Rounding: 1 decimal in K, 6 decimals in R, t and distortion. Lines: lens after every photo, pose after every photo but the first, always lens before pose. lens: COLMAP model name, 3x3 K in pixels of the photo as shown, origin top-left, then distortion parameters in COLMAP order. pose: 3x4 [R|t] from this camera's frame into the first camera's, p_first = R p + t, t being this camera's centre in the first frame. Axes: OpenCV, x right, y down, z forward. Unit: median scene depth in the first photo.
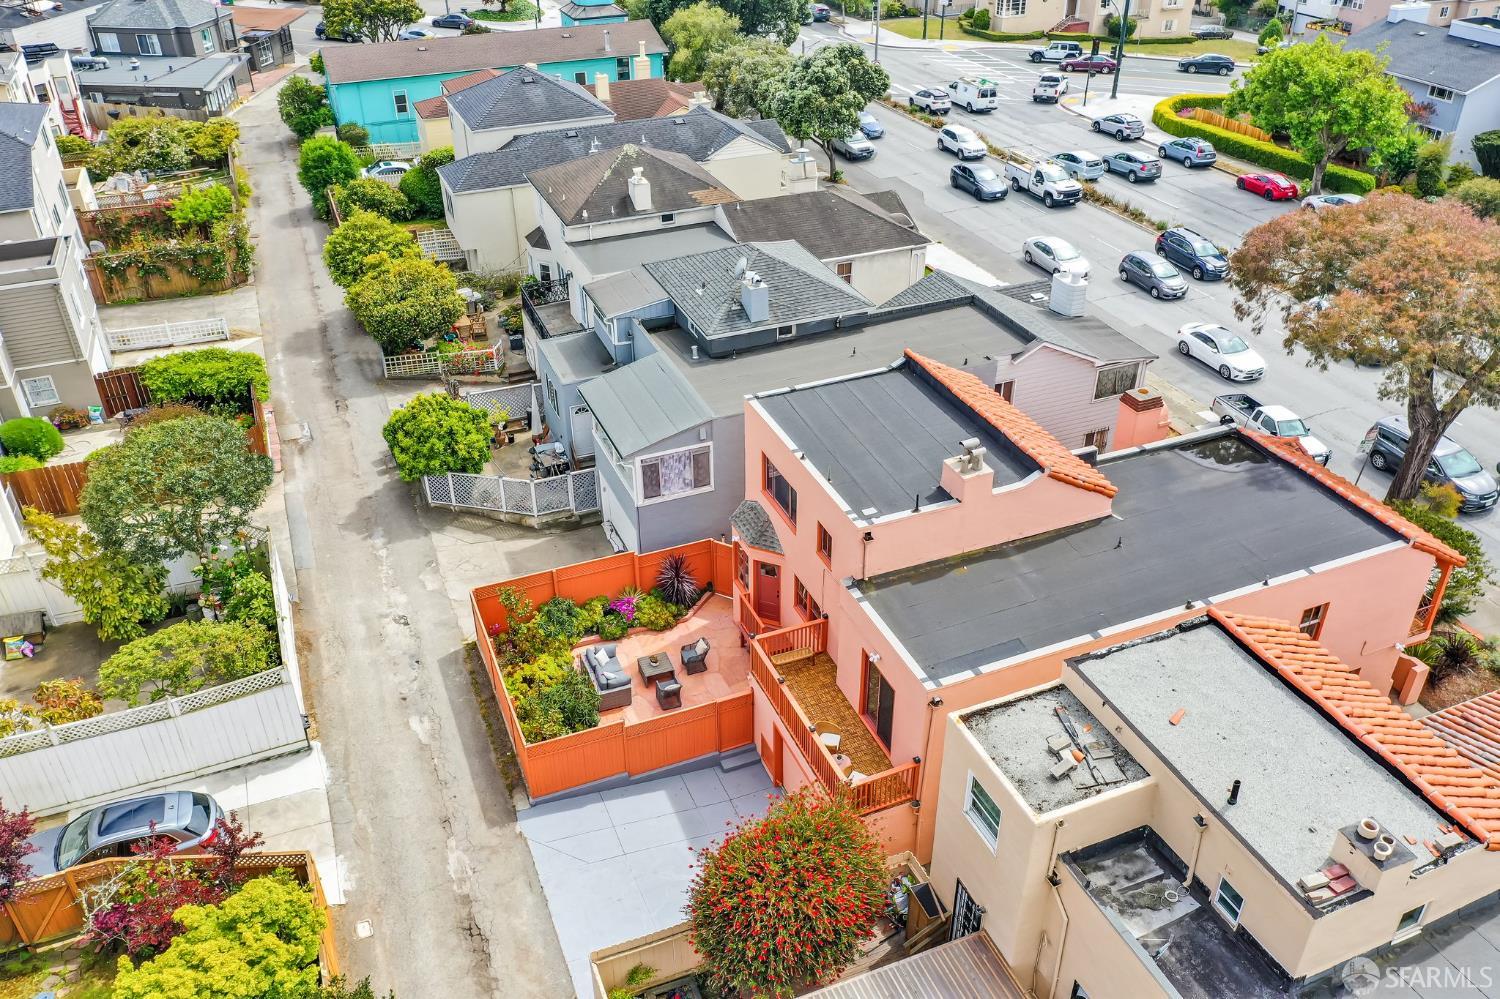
lens RADIAL K [[1178.4, 0, 753.6], [0, 1178.4, 496.7], [0, 0, 1]] dist [-0.008780, 0.002339]
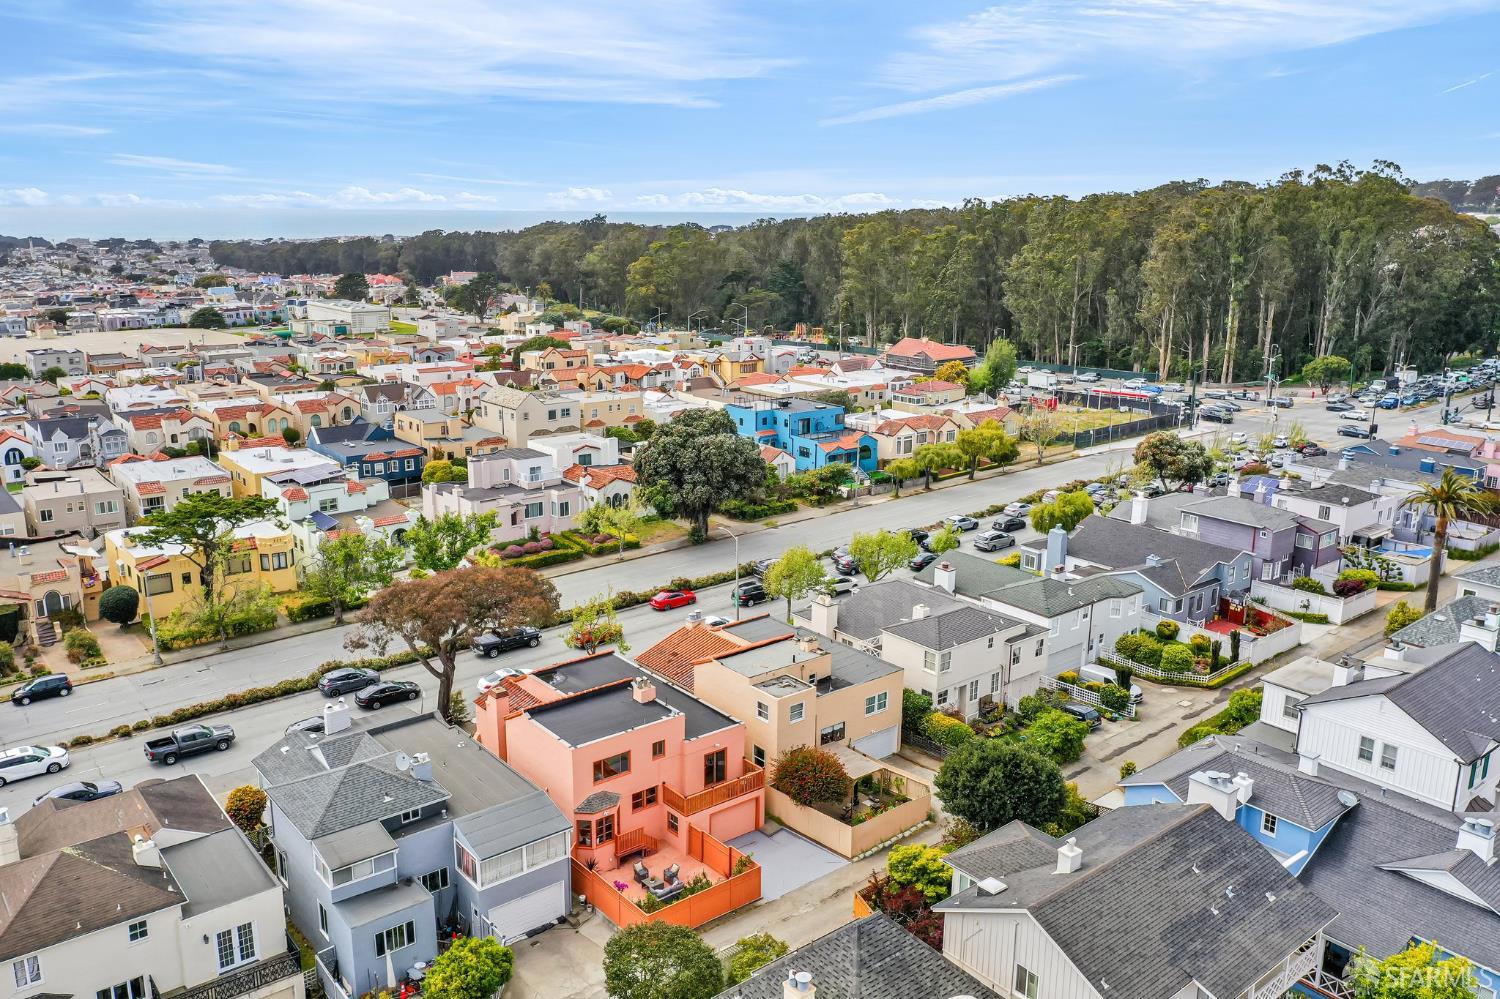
lens RADIAL K [[1178.4, 0, 753.6], [0, 1178.4, 496.7], [0, 0, 1]] dist [-0.008780, 0.002339]
pose [[-0.289097, -0.226463, 0.930128, -1.191470], [0.507838, 0.787350, 0.349544, -0.623401], [-0.811494, 0.573406, -0.112614, 0.522259]]
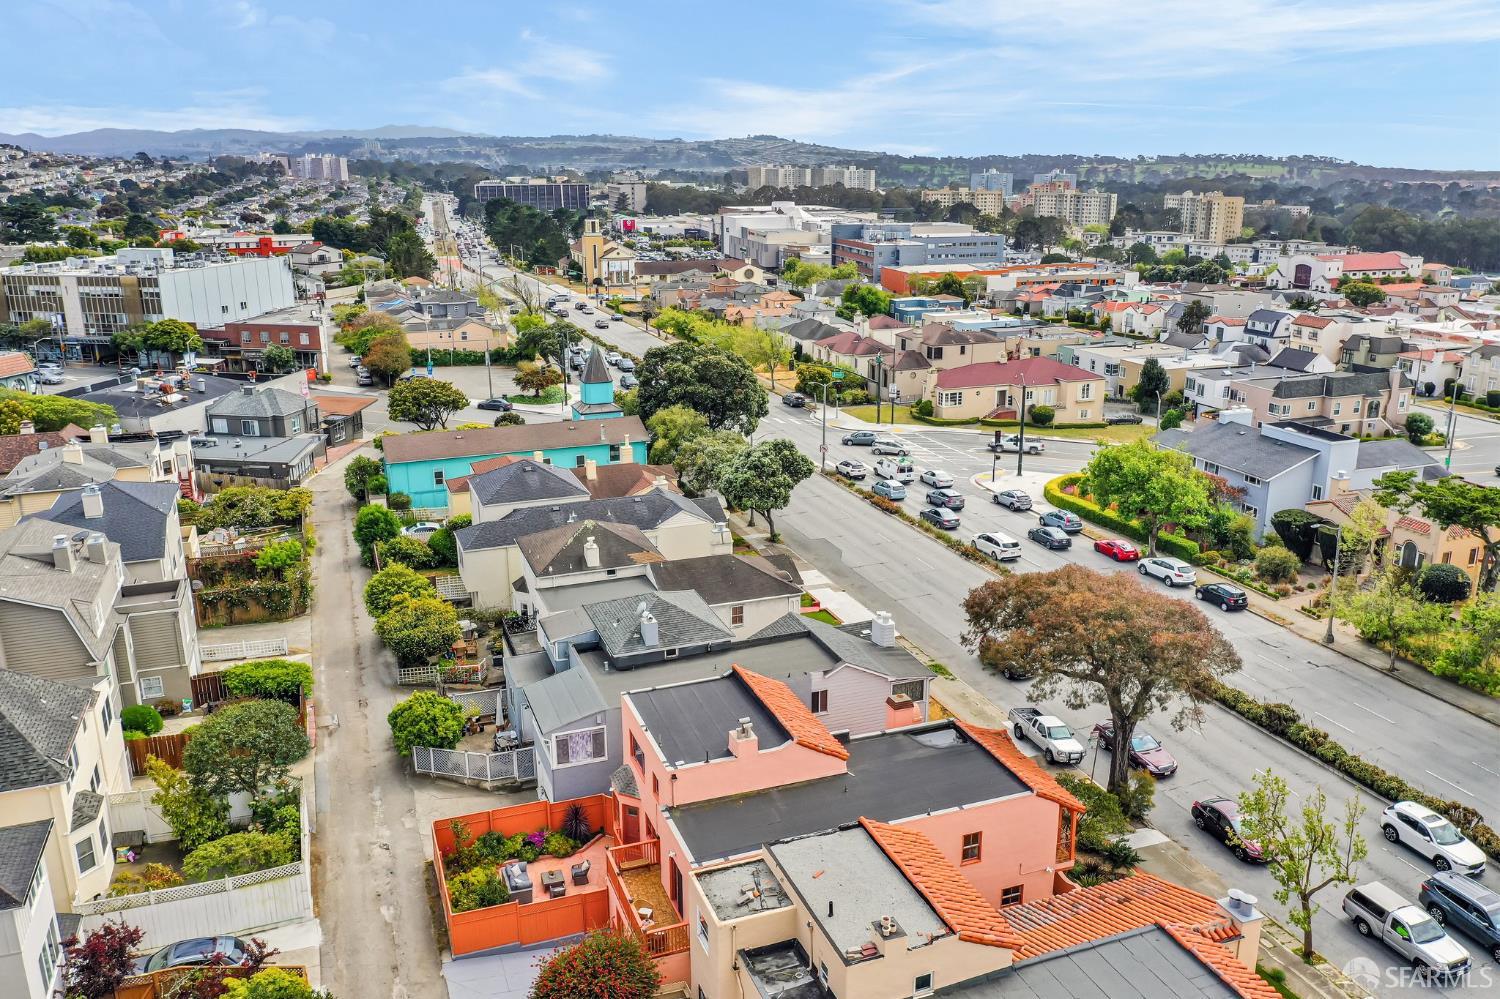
lens RADIAL K [[1178.4, 0, 753.6], [0, 1178.4, 496.7], [0, 0, 1]] dist [-0.008780, 0.002339]
pose [[0.999351, 0.012019, -0.033953, 0.148474], [-0.021062, 0.959709, -0.280205, 0.066529], [0.029217, 0.280738, 0.959340, -0.370294]]
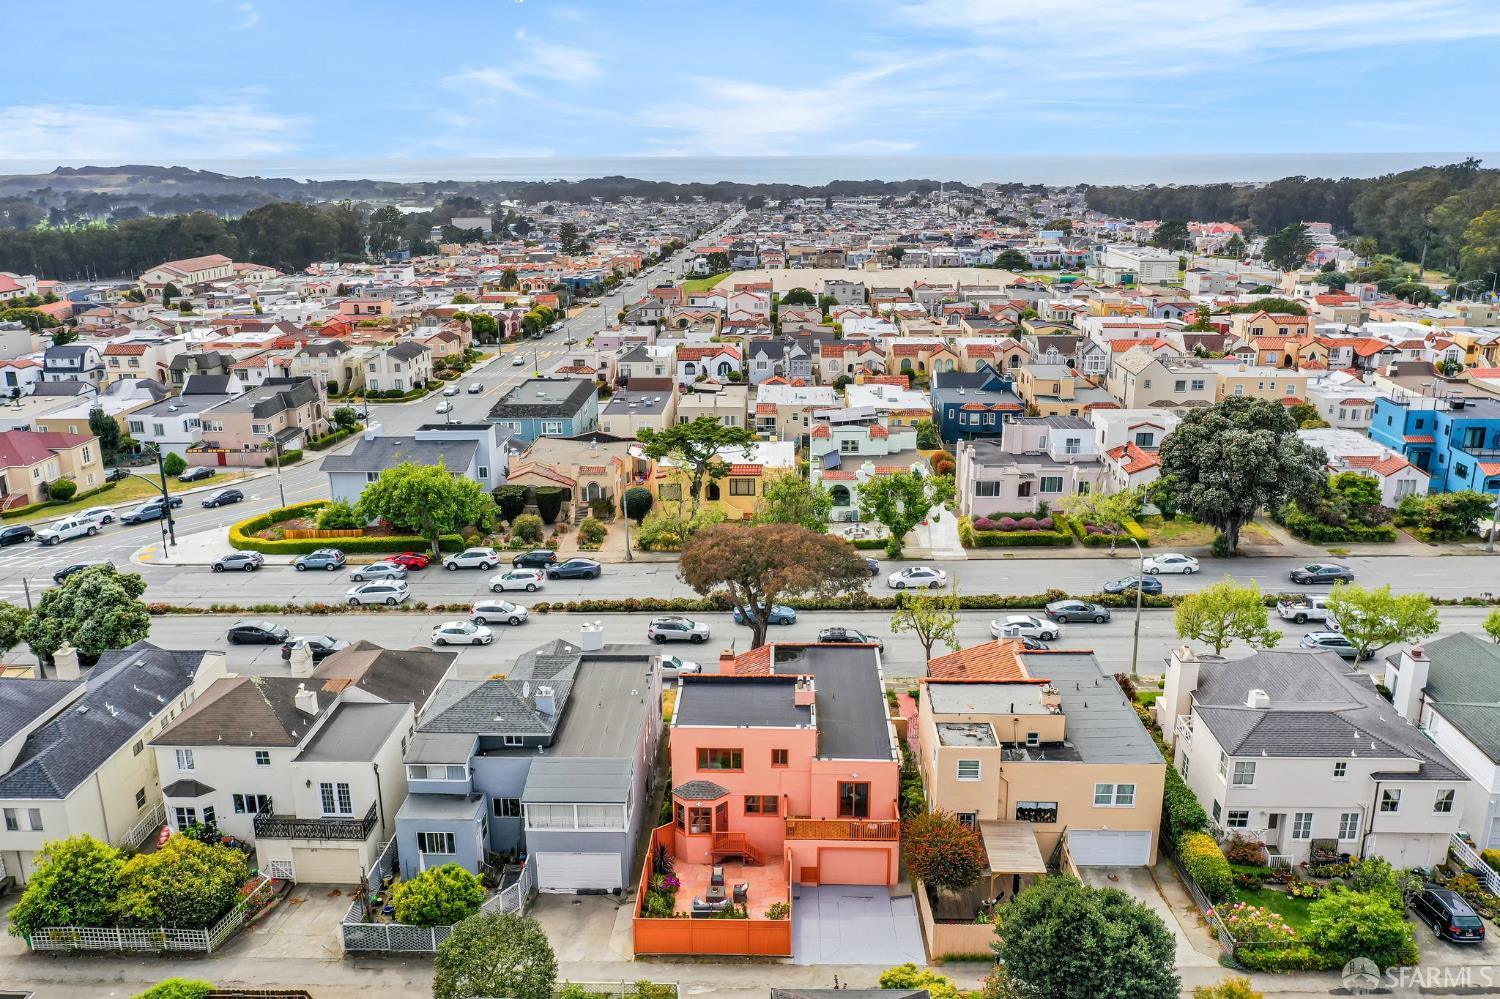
lens RADIAL K [[1178.4, 0, 753.6], [0, 1178.4, 496.7], [0, 0, 1]] dist [-0.008780, 0.002339]
pose [[0.410216, -0.254722, 0.875694, -0.981189], [0.492947, 0.869779, 0.022083, -0.252564], [-0.767285, 0.422612, 0.482362, -0.062235]]
